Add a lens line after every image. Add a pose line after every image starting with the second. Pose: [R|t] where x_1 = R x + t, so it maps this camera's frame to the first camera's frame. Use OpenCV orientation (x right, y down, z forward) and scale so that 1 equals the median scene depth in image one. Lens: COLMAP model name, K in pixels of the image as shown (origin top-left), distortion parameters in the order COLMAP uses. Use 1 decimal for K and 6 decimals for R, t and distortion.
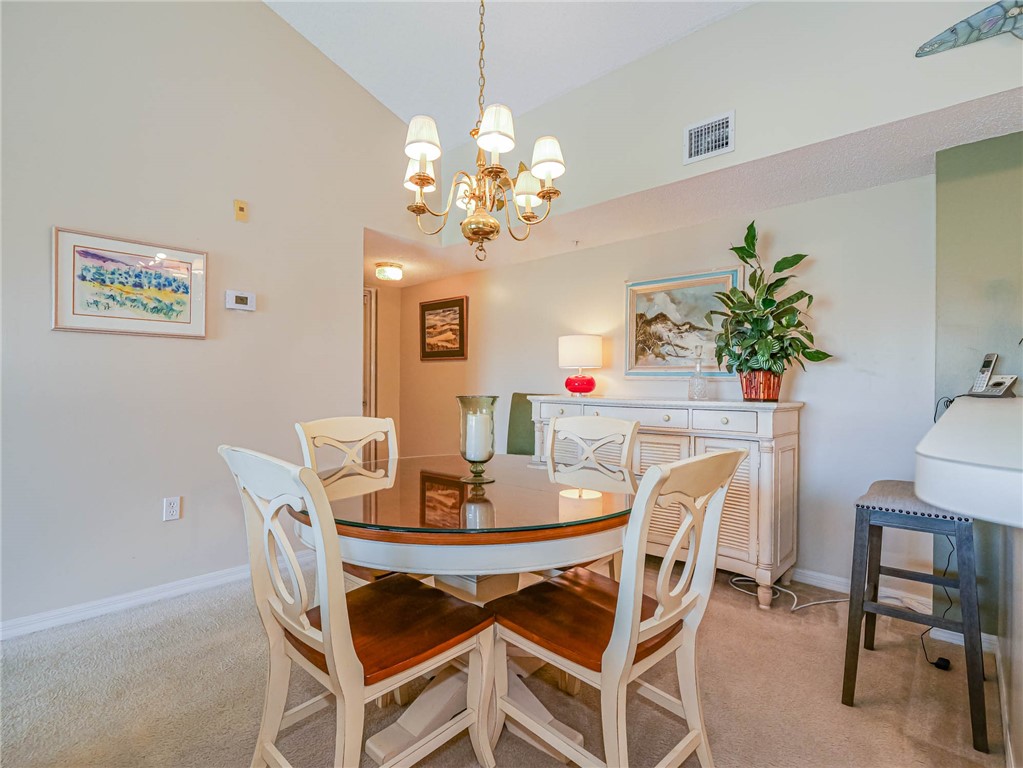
lens RADIAL K [[501.5, 0, 511.5], [0, 501.5, 384.0], [0, 0, 1]] dist [-0.015906, -0.001203]
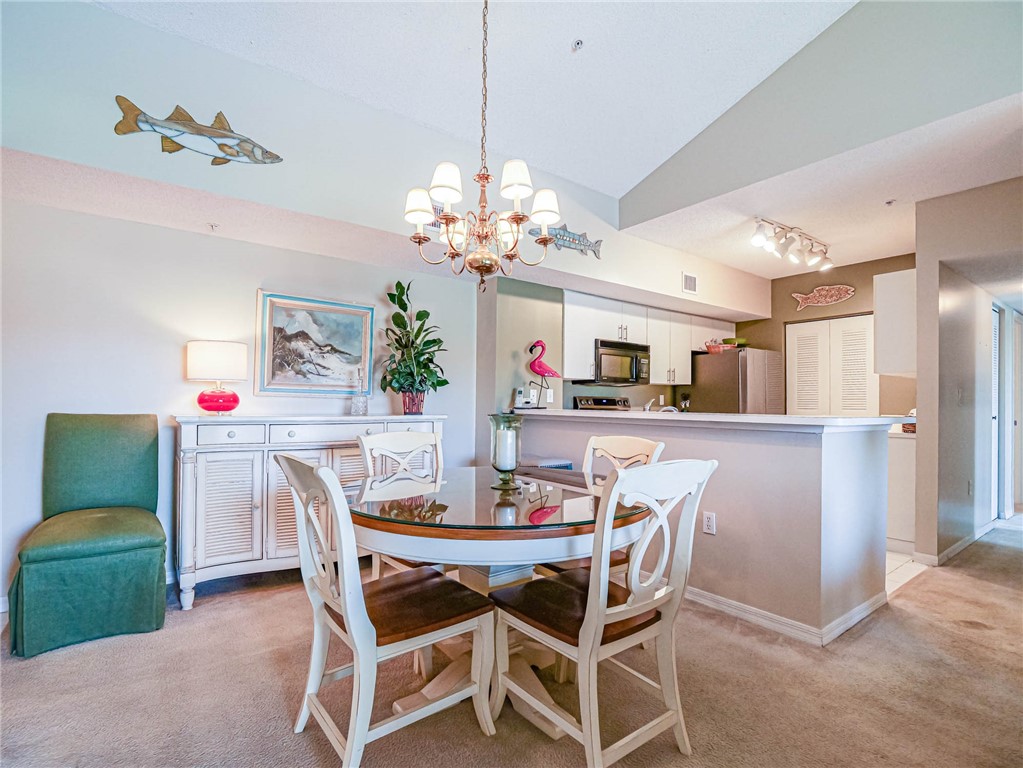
lens RADIAL K [[493.6, 0, 511.2], [0, 493.6, 398.9], [0, 0, 1]] dist [-0.011429, -0.000519]
pose [[0.158014, 0.008859, 0.987397, -0.634041], [-0.003053, 0.999959, -0.008483, 0.003192], [-0.987432, -0.001674, 0.158034, 0.434624]]
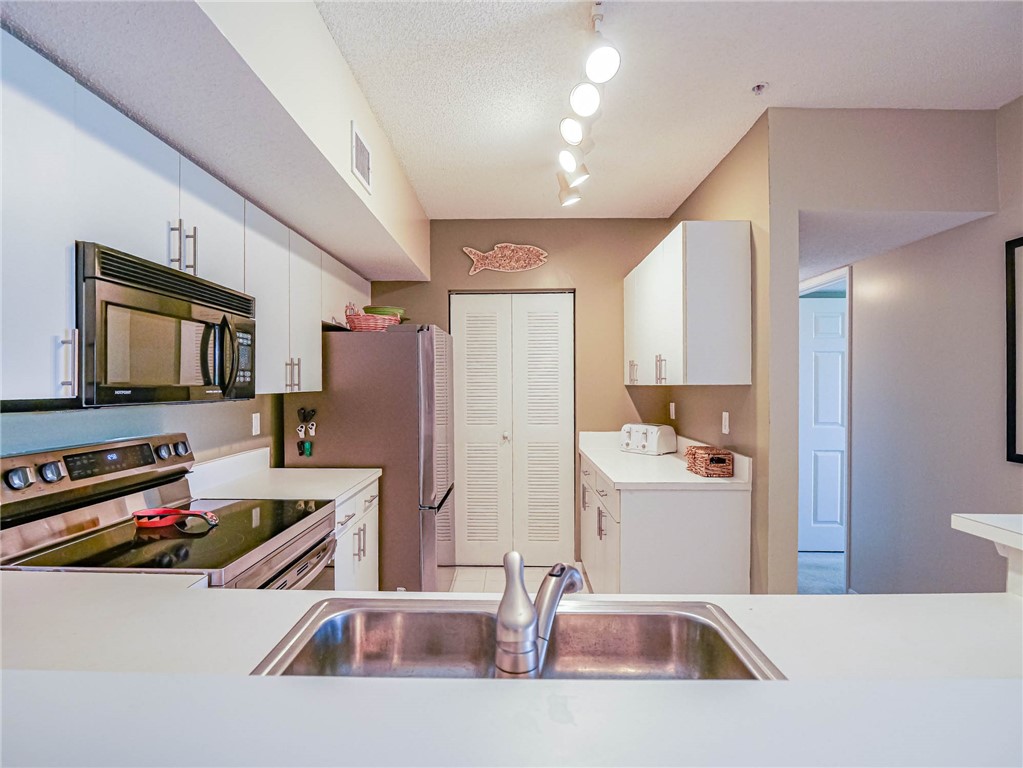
lens RADIAL K [[501.5, 0, 511.5], [0, 501.5, 384.0], [0, 0, 1]] dist [-0.015906, -0.001203]
pose [[-0.690488, 0.000723, 0.723344, 0.316385], [0.005095, 0.999980, 0.003865, -0.076452], [-0.723326, 0.006354, -0.690477, 0.440914]]
